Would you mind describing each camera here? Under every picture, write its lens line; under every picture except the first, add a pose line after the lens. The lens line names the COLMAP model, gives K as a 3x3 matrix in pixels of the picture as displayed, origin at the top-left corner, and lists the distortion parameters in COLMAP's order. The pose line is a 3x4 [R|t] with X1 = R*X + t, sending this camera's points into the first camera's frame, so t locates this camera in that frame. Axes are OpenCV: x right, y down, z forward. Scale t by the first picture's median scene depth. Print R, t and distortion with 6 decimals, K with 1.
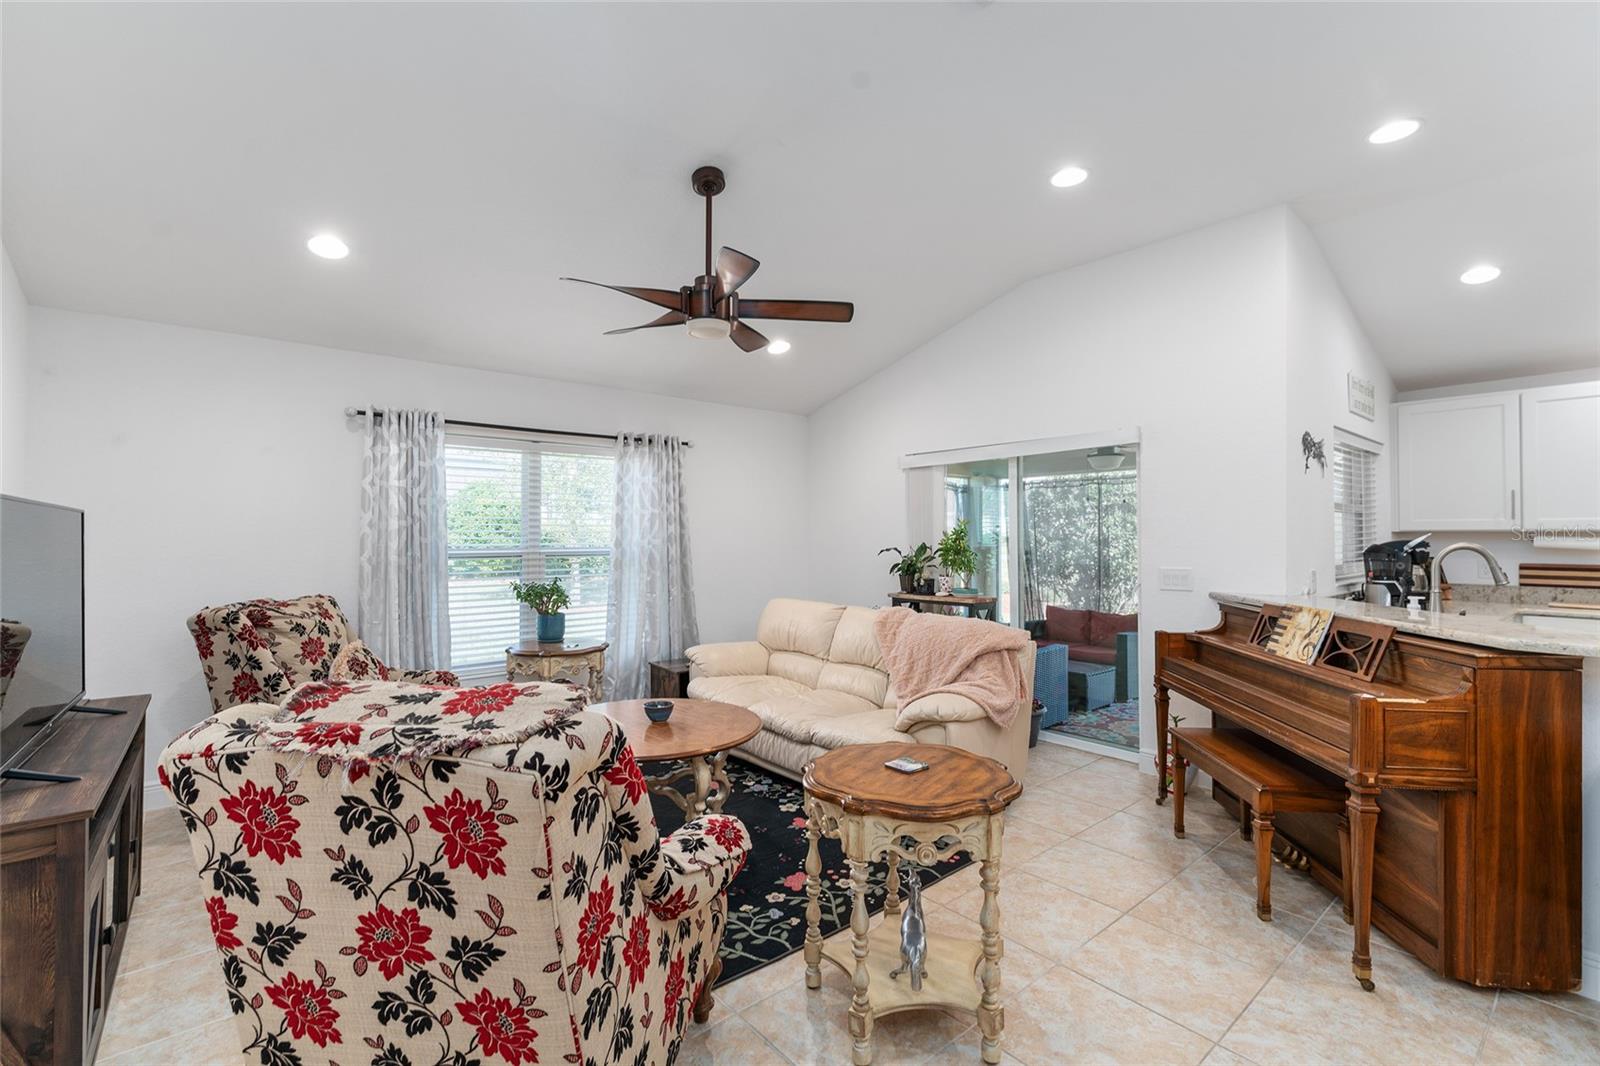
lens RADIAL K [[702.2, 0, 807.1], [0, 702.2, 524.1], [0, 0, 1]] dist [-0.000216, -0.000941]
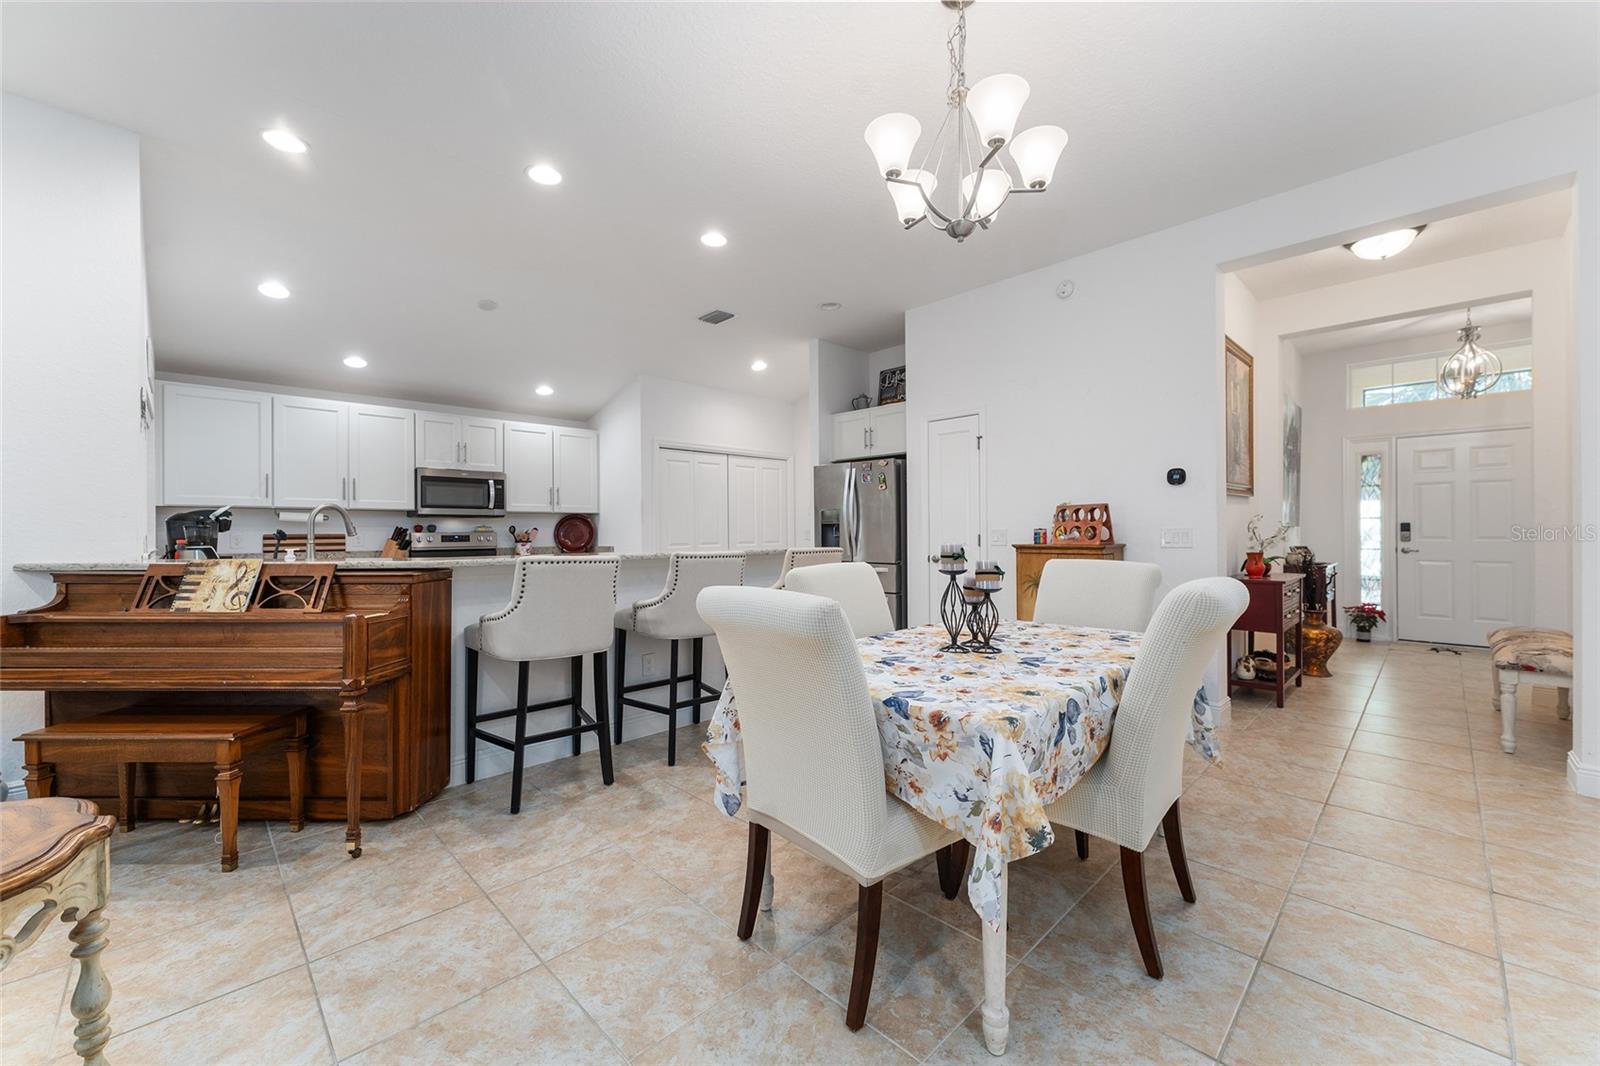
lens RADIAL K [[638.0, 0, 788.3], [0, 638.0, 535.8], [0, 0, 1]] dist [-0.009841, 0.001981]
pose [[-0.066669, -0.005592, 0.997760, -0.245425], [-0.009550, 0.999942, 0.004966, 0.068396], [-0.997729, -0.009198, -0.066718, 0.238647]]
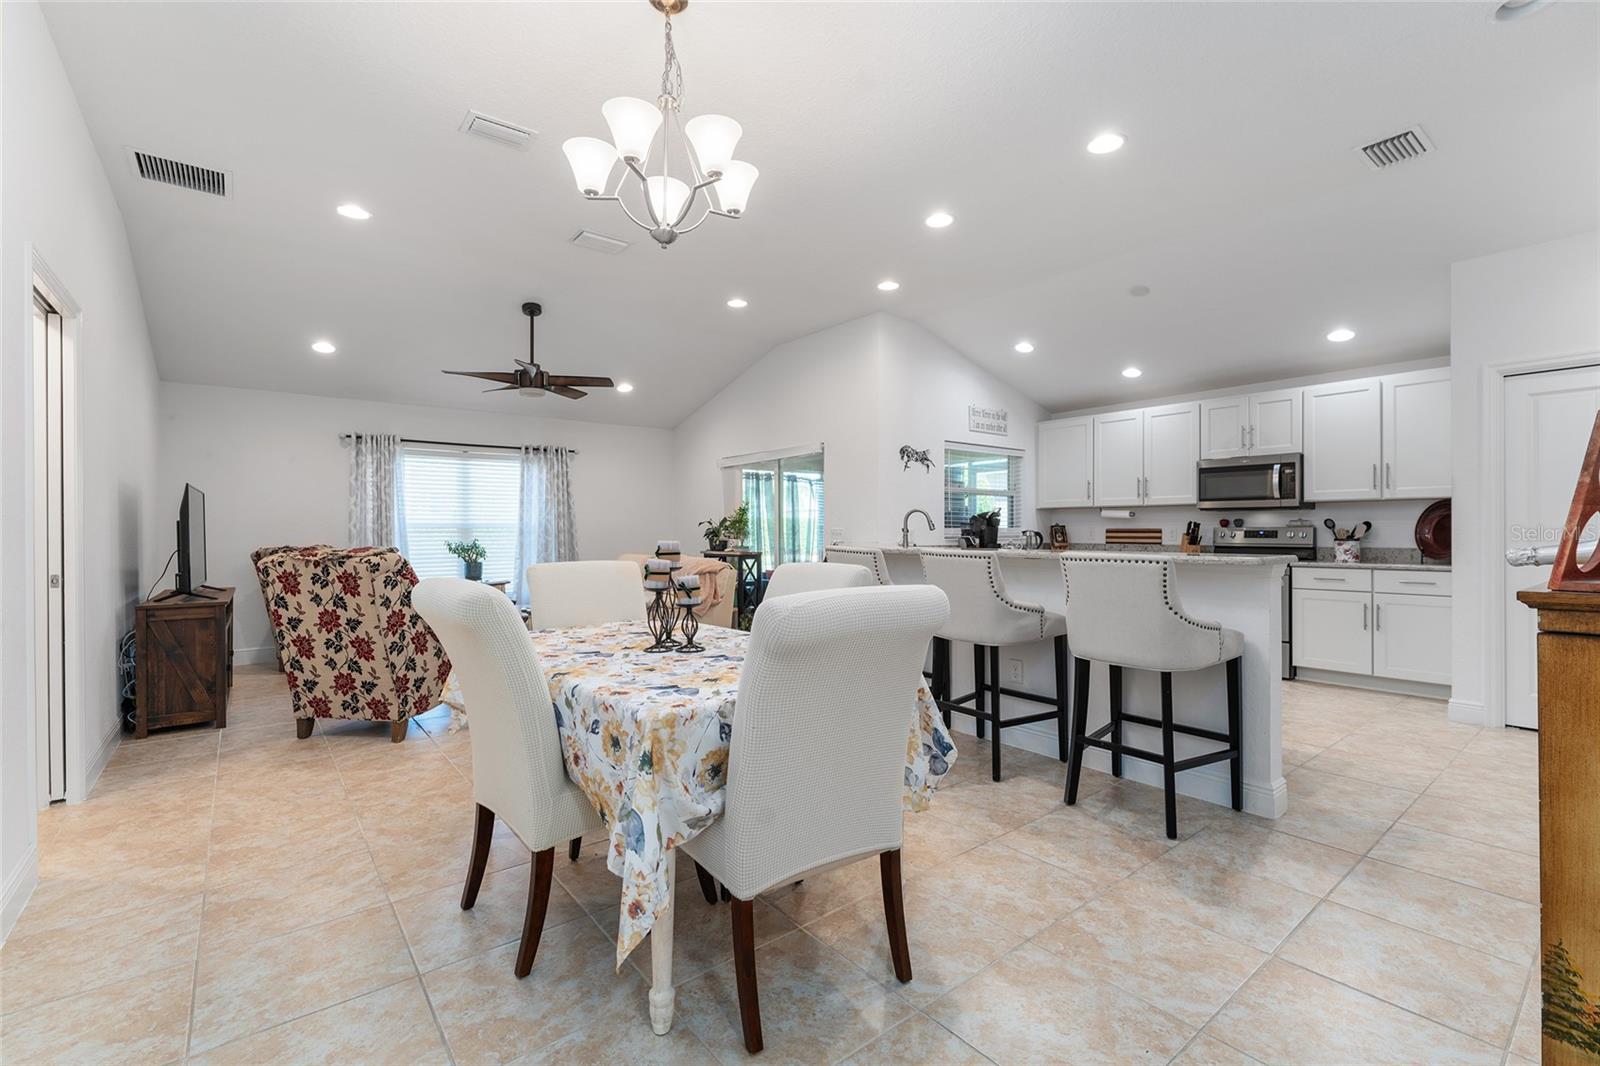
lens RADIAL K [[702.2, 0, 813.2], [0, 702.2, 531.1], [0, 0, 1]] dist [-0.000216, -0.000941]
pose [[0.999705, -0.002836, -0.024129, 0.651990], [0.003277, 0.999828, 0.018240, 0.048982], [0.024073, -0.018314, 0.999542, -0.824151]]
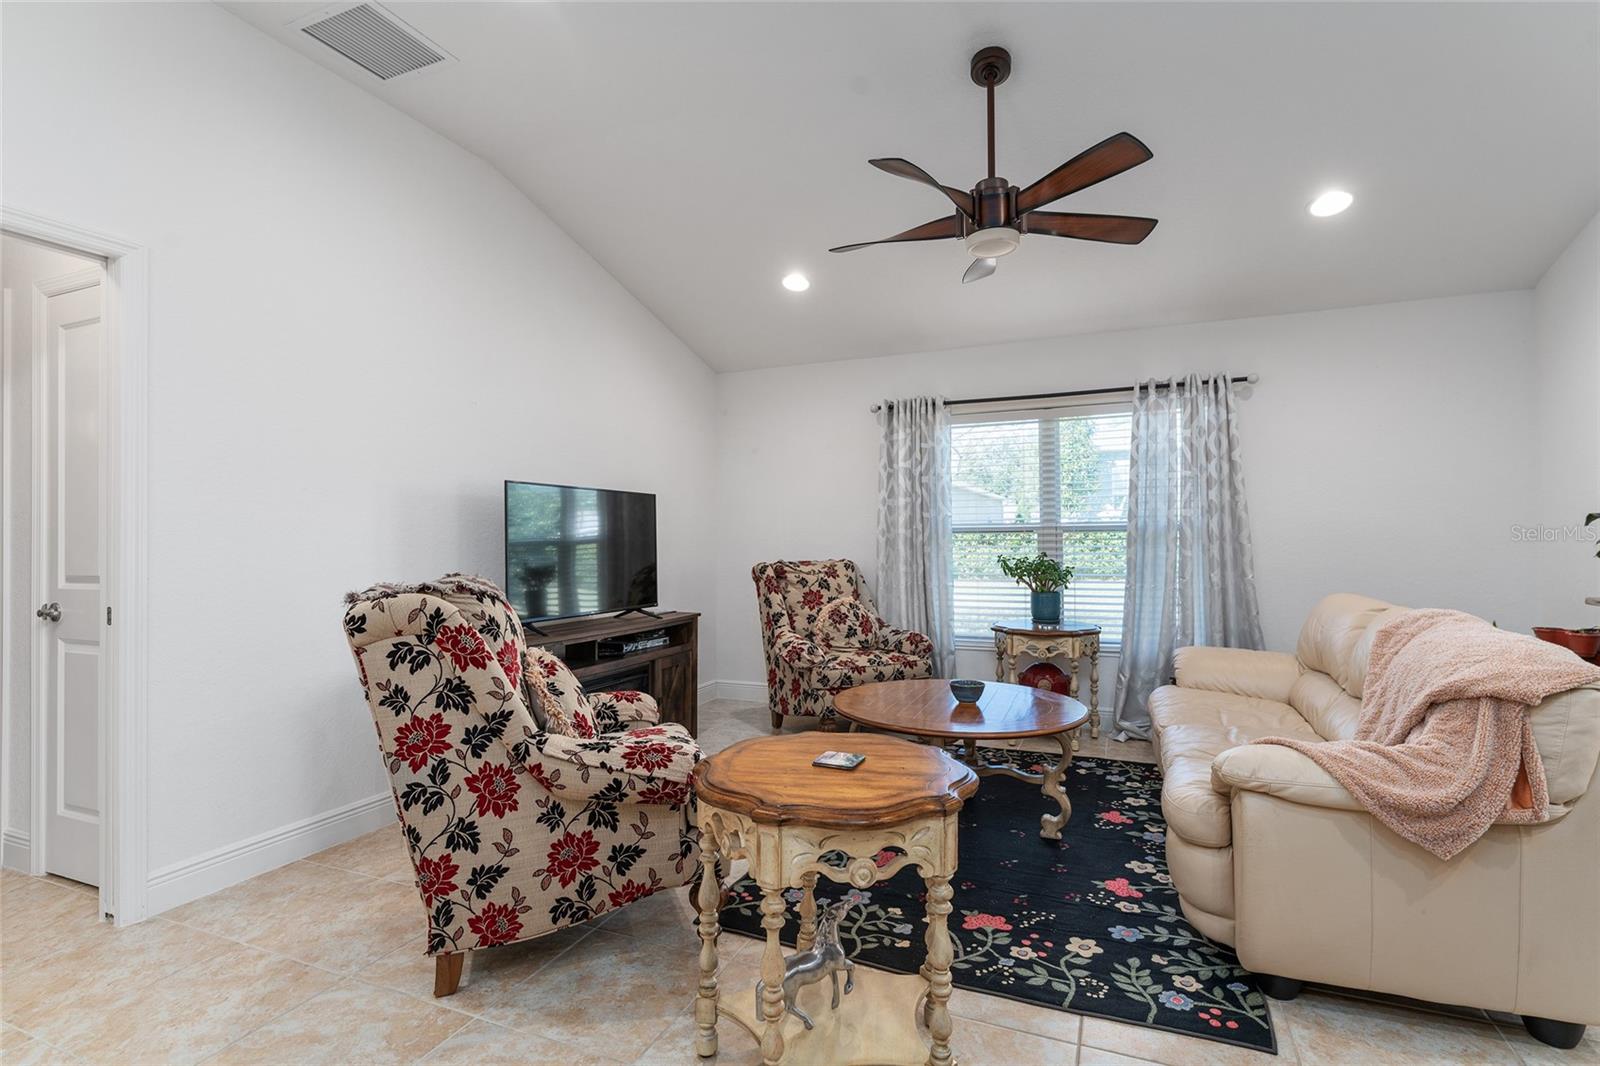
lens RADIAL K [[763.0, 0, 807.1], [0, 763.0, 532.1], [0, 0, 1]] dist [-0.005015, 0.000947]
pose [[0.448796, -0.012199, -0.893551, 0.593816], [0.023371, 0.999725, -0.001910, 0.065273], [0.893329, -0.020026, 0.448958, 0.409383]]
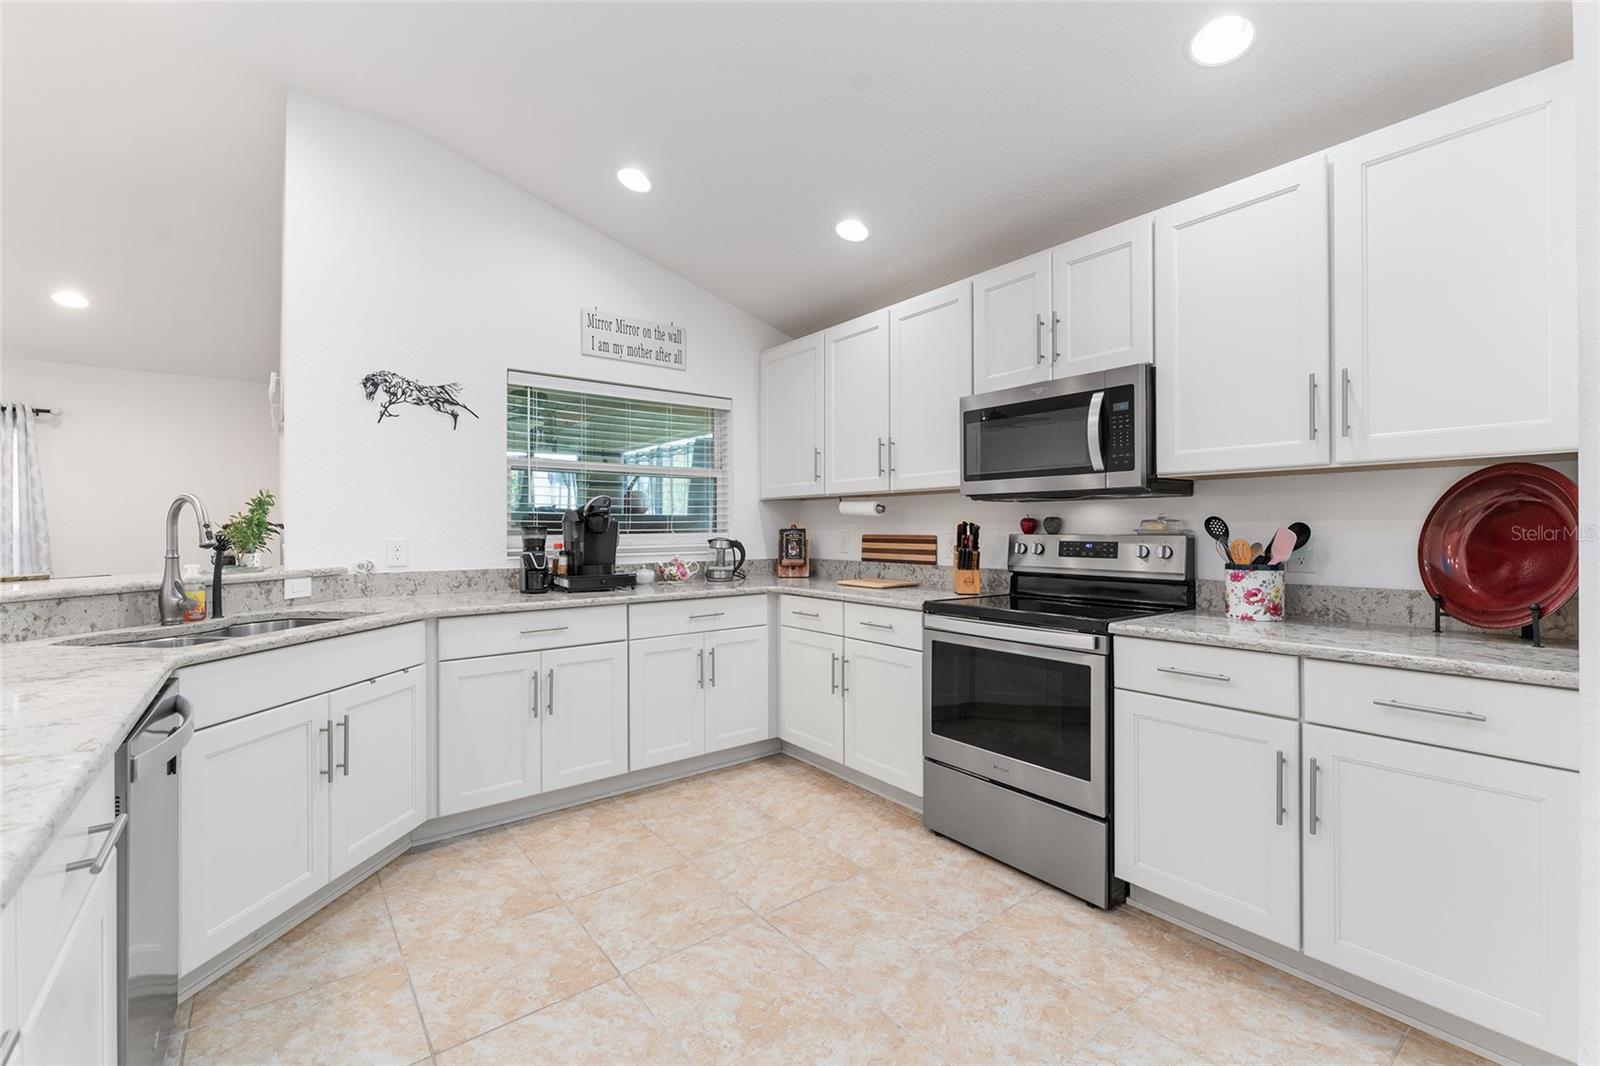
lens RADIAL K [[702.2, 0, 794.5], [0, 702.2, 526.6], [0, 0, 1]] dist [-0.000216, -0.000941]
pose [[0.999085, -0.005402, -0.042420, 1.505377], [0.006043, 0.999869, 0.015000, 0.051440], [0.042333, -0.015243, 0.998987, 0.221345]]
